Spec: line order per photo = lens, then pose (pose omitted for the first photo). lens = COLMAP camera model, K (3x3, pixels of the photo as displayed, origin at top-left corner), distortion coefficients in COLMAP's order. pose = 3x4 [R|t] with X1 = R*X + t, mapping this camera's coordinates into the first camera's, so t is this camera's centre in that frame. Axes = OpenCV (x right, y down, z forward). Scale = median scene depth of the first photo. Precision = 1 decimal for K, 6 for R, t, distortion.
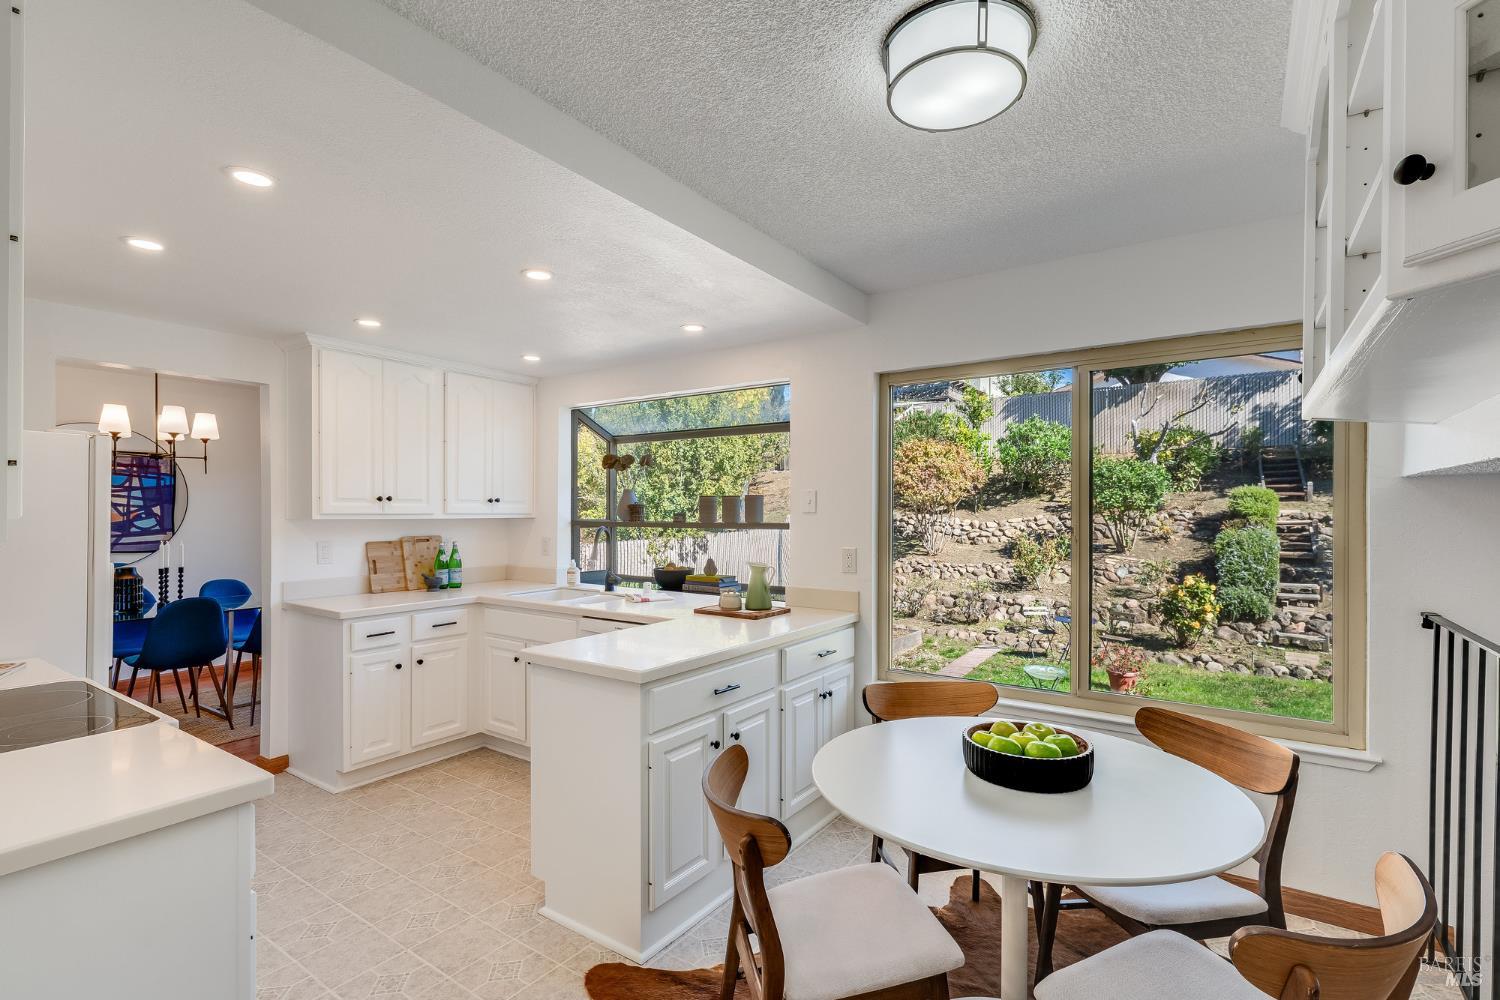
lens RADIAL K [[689.8, 0, 761.3], [0, 689.8, 515.8], [0, 0, 1]] dist [-0.001909, 0.000096]
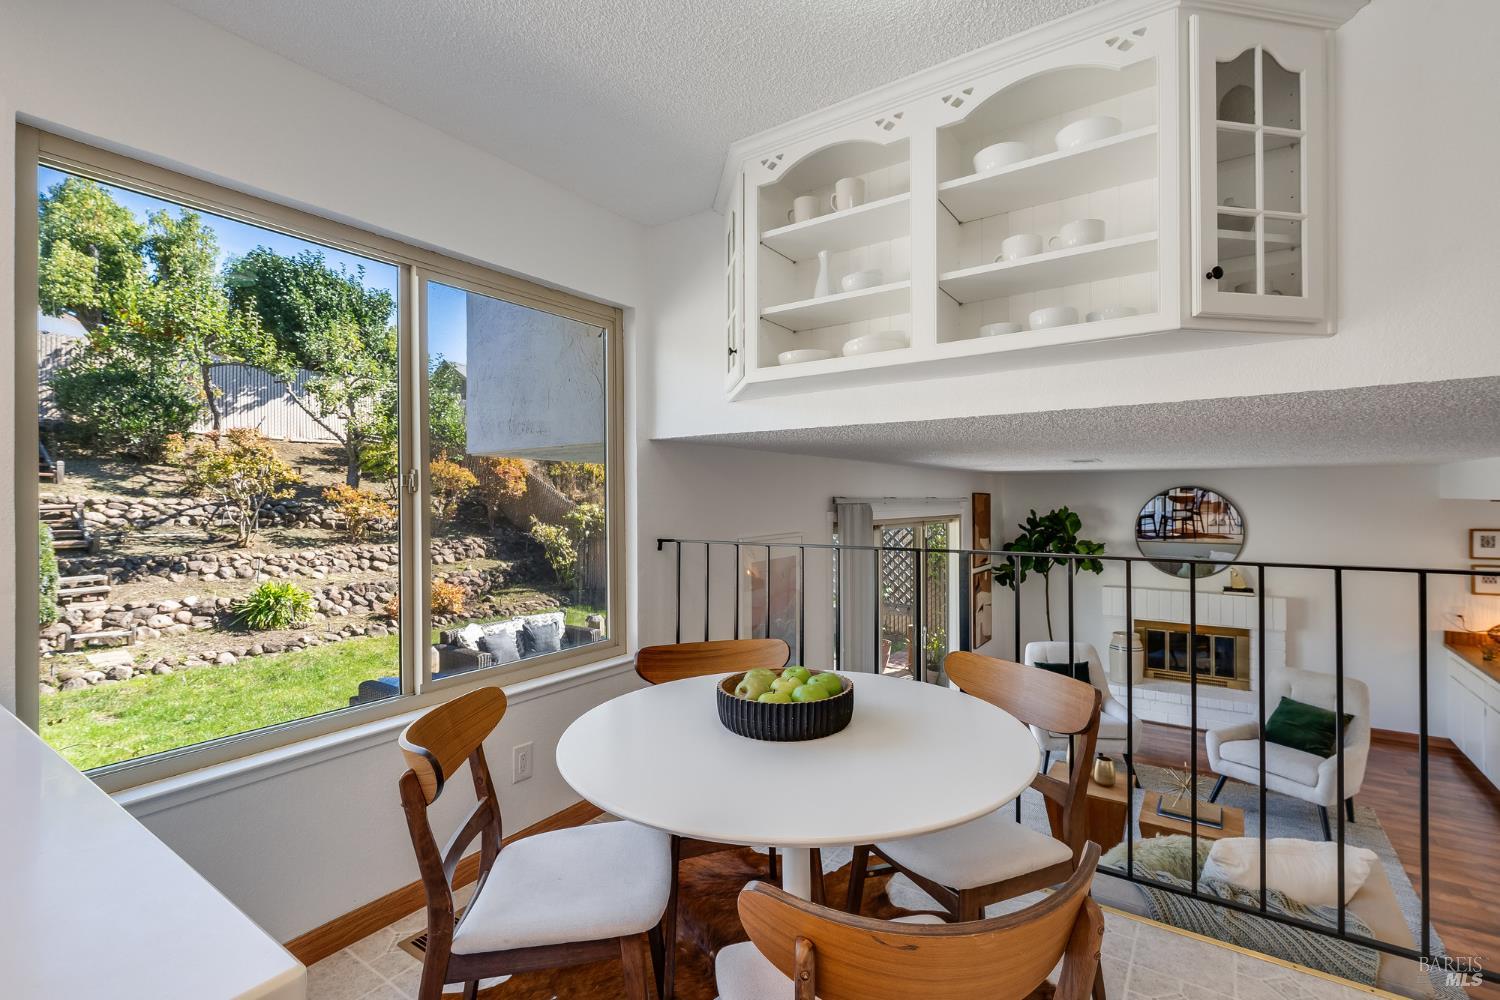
lens RADIAL K [[678.9, 0, 754.5], [0, 678.9, 498.7], [0, 0, 1]] dist [0.003676, 0.000445]
pose [[-0.002343, 0.001442, 0.999996, -0.193511], [0.011706, 0.999930, -0.001415, 0.027652], [-0.999929, 0.011703, -0.002360, 0.357941]]
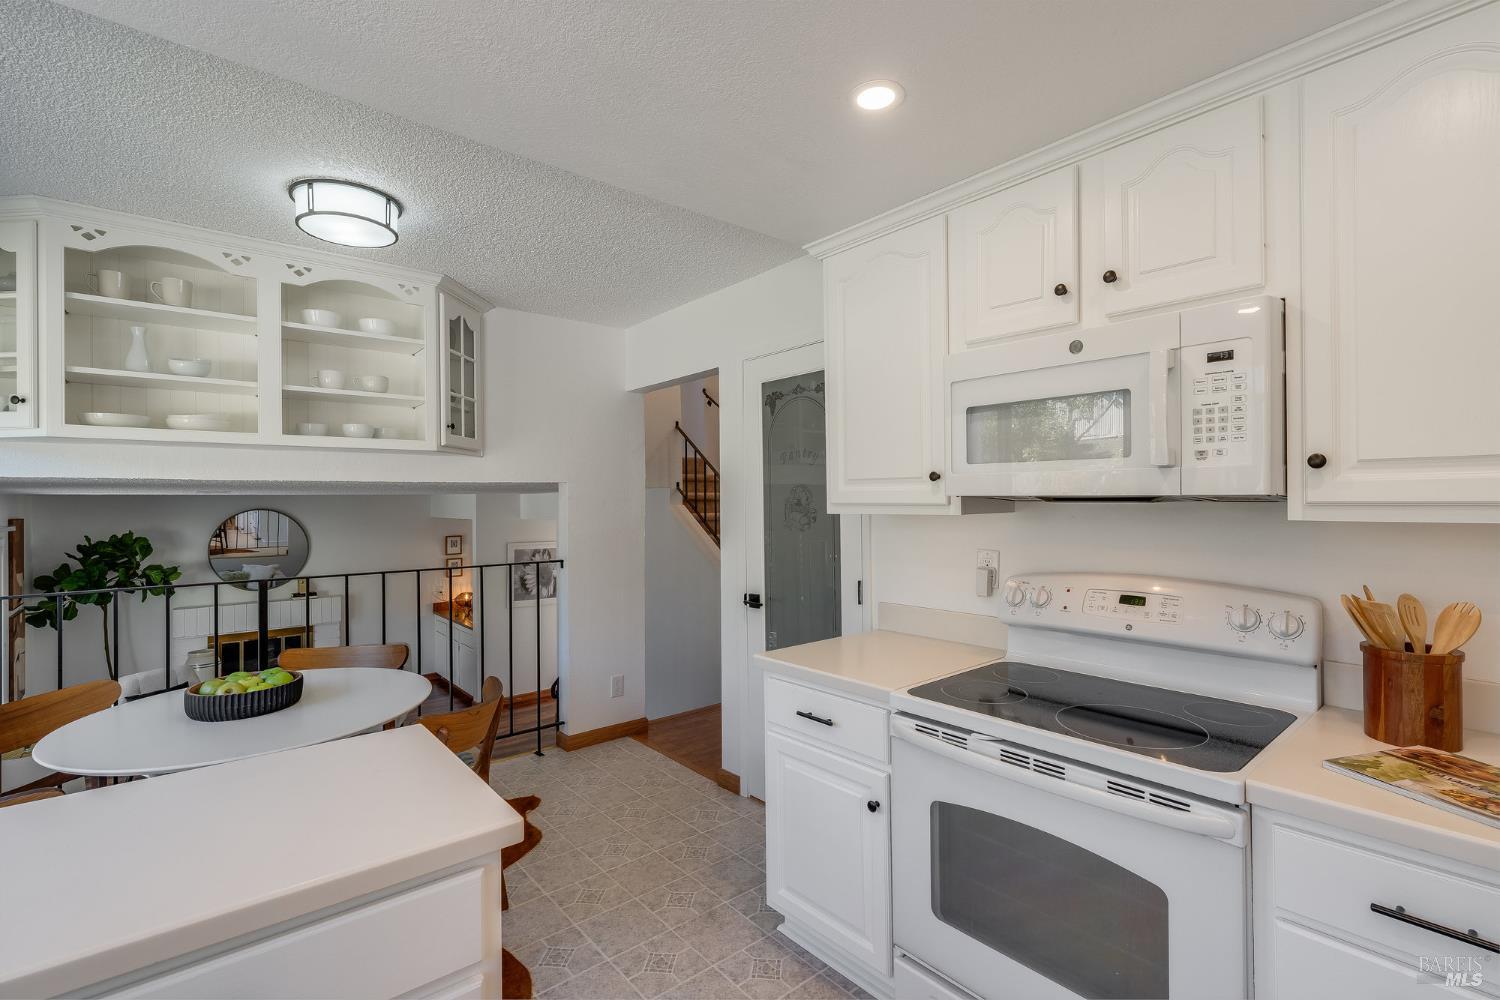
lens RADIAL K [[678.9, 0, 754.5], [0, 678.9, 498.7], [0, 0, 1]] dist [0.003676, 0.000445]
pose [[-0.964705, 0.009571, 0.263160, -0.322162], [0.010584, 0.999941, 0.002433, -0.005401], [-0.263121, 0.005133, -0.964749, 0.687874]]
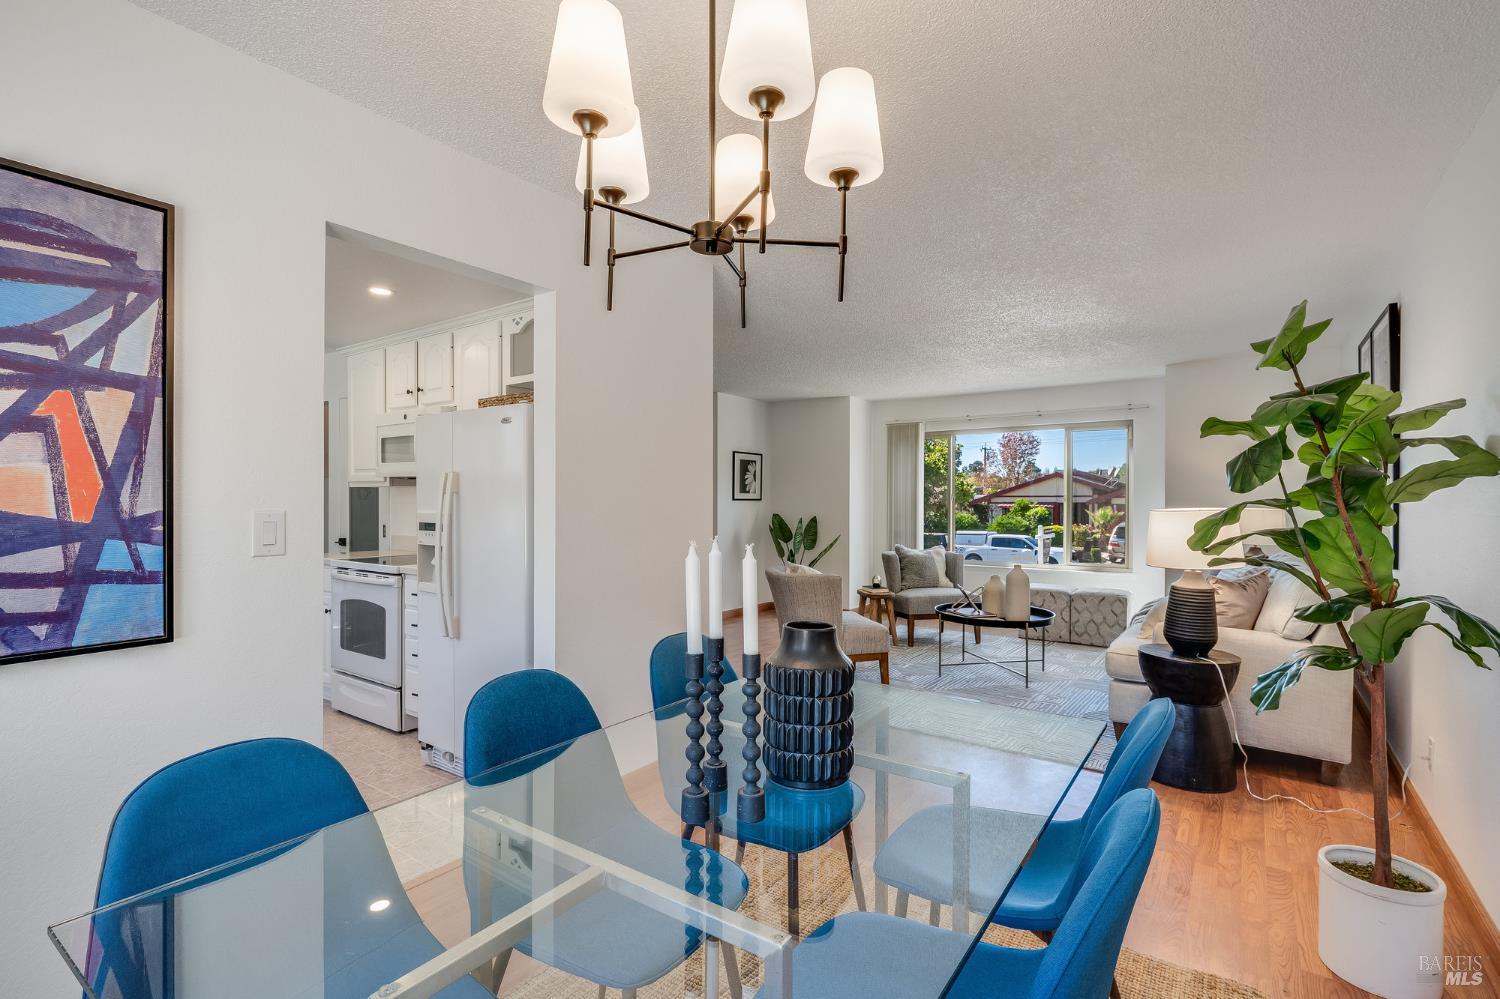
lens RADIAL K [[706.1, 0, 750.0], [0, 706.1, 499.5], [0, 0, 1]] dist [0.003417, 0.000409]
pose [[-0.999626, -0.001217, 0.027307, -0.826425], [-0.001101, 0.999990, 0.004278, 0.019739], [-0.027312, 0.004246, -0.999618, 1.173082]]
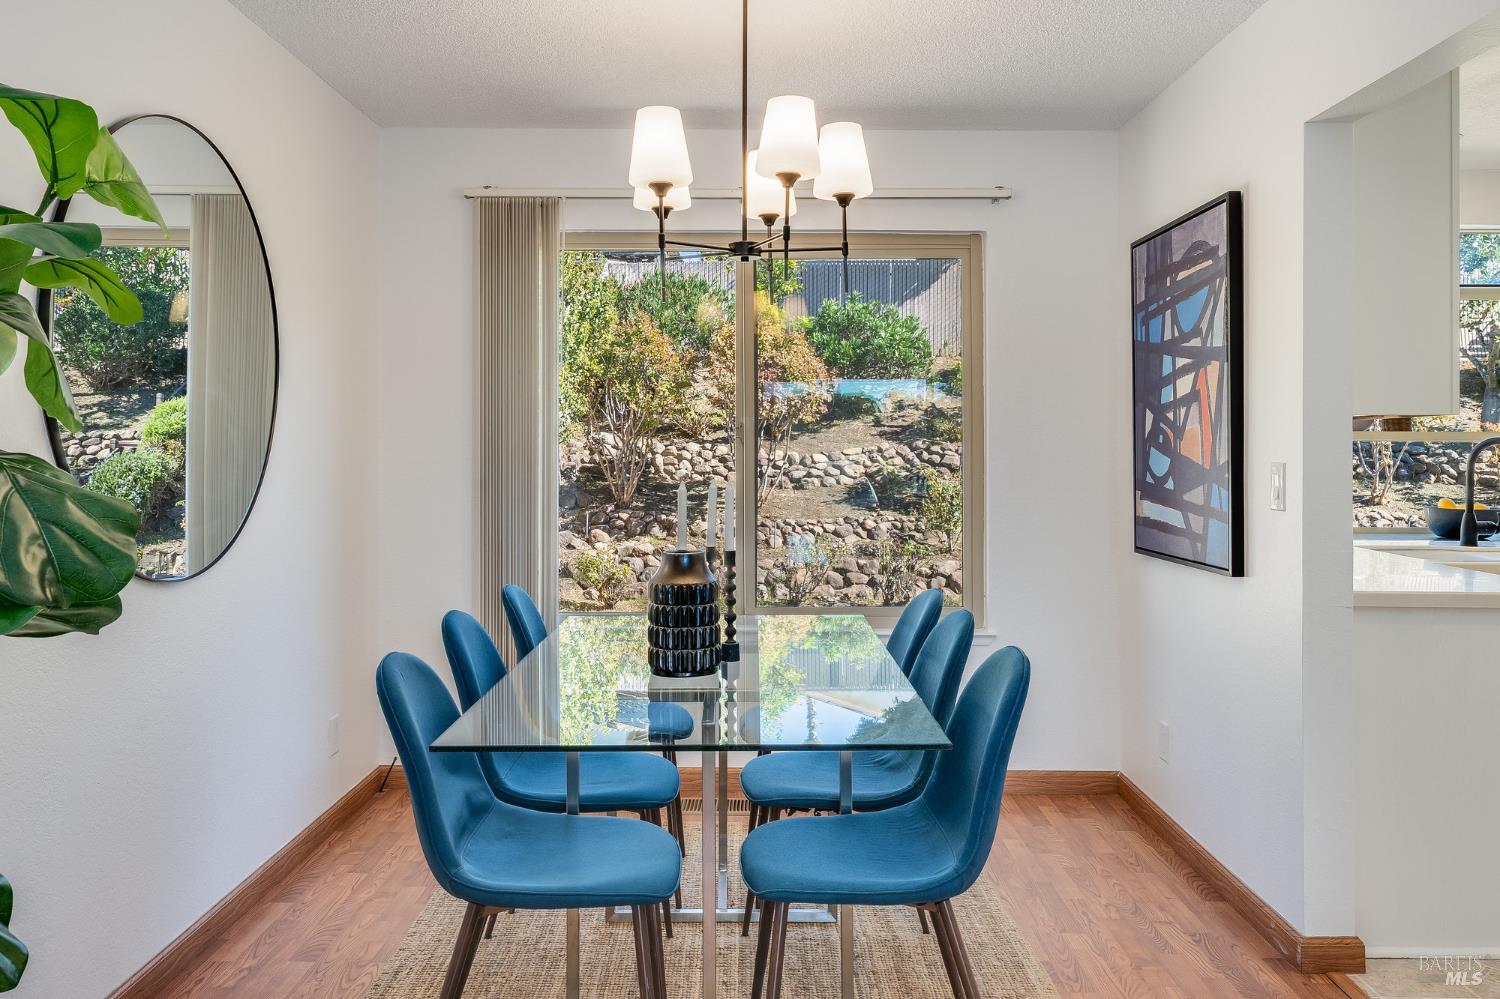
lens RADIAL K [[1172.1, 0, 744.8], [0, 1172.1, 443.6], [0, 0, 1]] dist [-0.003023, -0.003172]
pose [[0.830139, 0.000770, 0.557556, -1.125639], [0.003507, 0.999972, -0.006603, 0.020766], [-0.557545, 0.007437, 0.830113, 0.430115]]
